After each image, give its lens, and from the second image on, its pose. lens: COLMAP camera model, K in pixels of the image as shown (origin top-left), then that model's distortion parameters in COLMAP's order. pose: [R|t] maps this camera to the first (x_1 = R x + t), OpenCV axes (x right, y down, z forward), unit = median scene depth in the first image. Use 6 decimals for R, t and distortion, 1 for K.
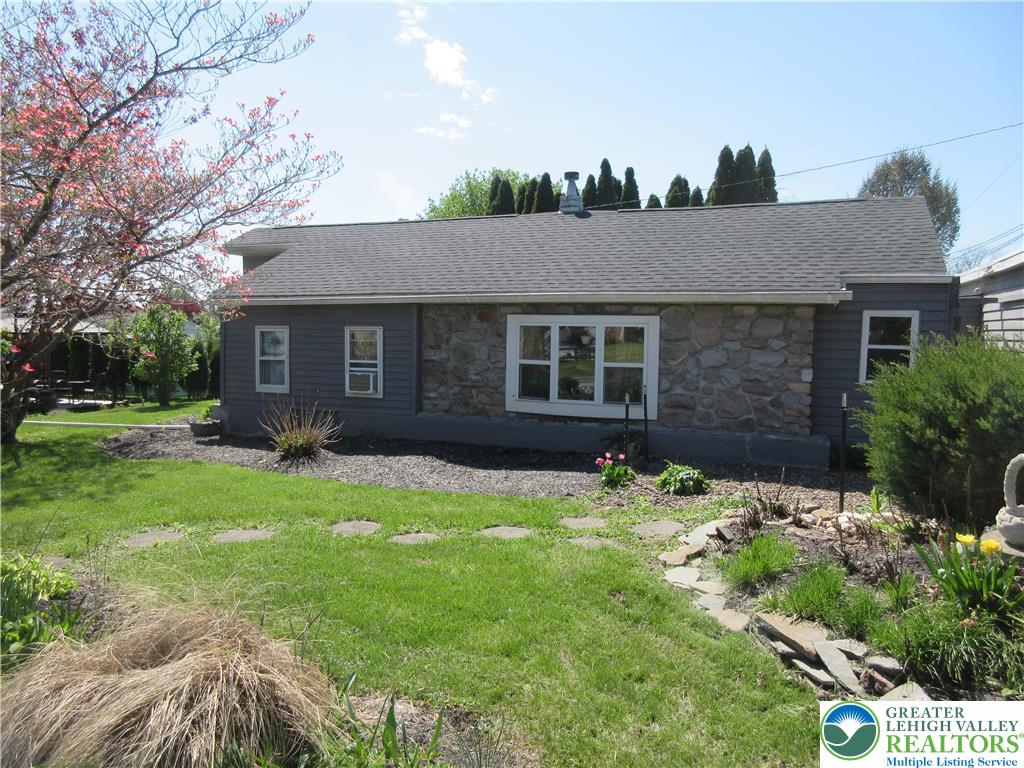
lens RADIAL K [[766.7, 0, 511.1], [0, 766.7, 385.1], [0, 0, 1]] dist [-0.002620, 0.012378]
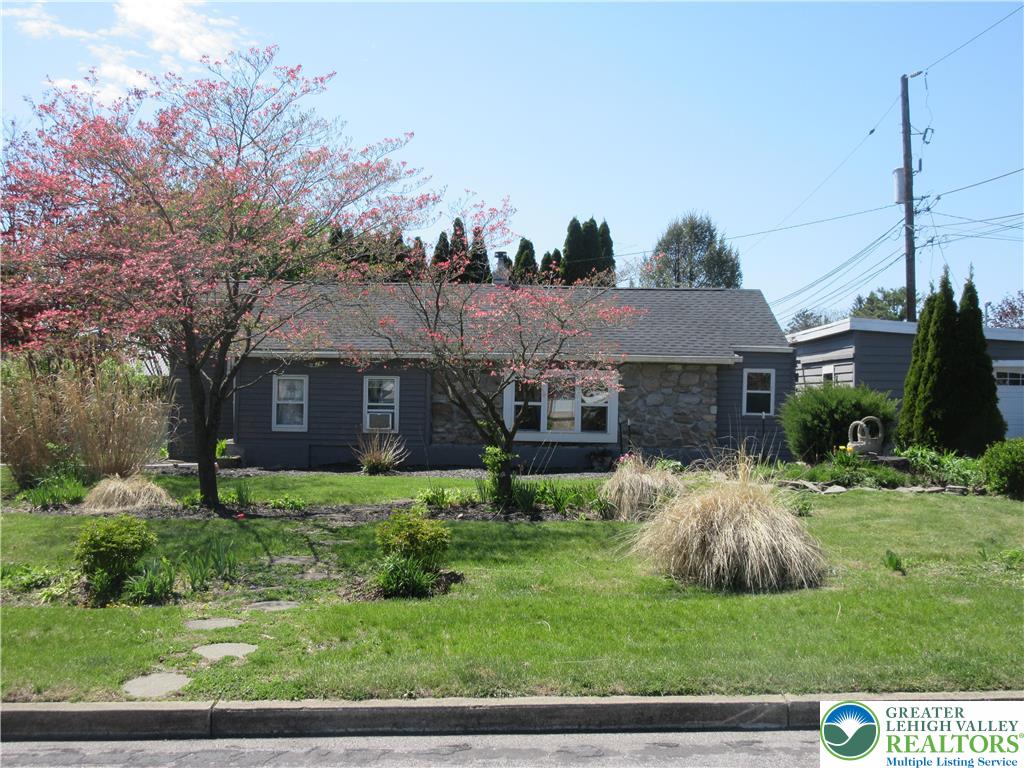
lens RADIAL K [[1157.0, 0, 500.4], [0, 1157.0, 377.5], [0, 0, 1]] dist [-0.037721, 0.000000]
pose [[0.935091, 0.008701, 0.354301, -0.702100], [0.021157, 0.996545, -0.080312, 0.083568], [-0.353776, 0.082595, 0.931676, -0.853317]]
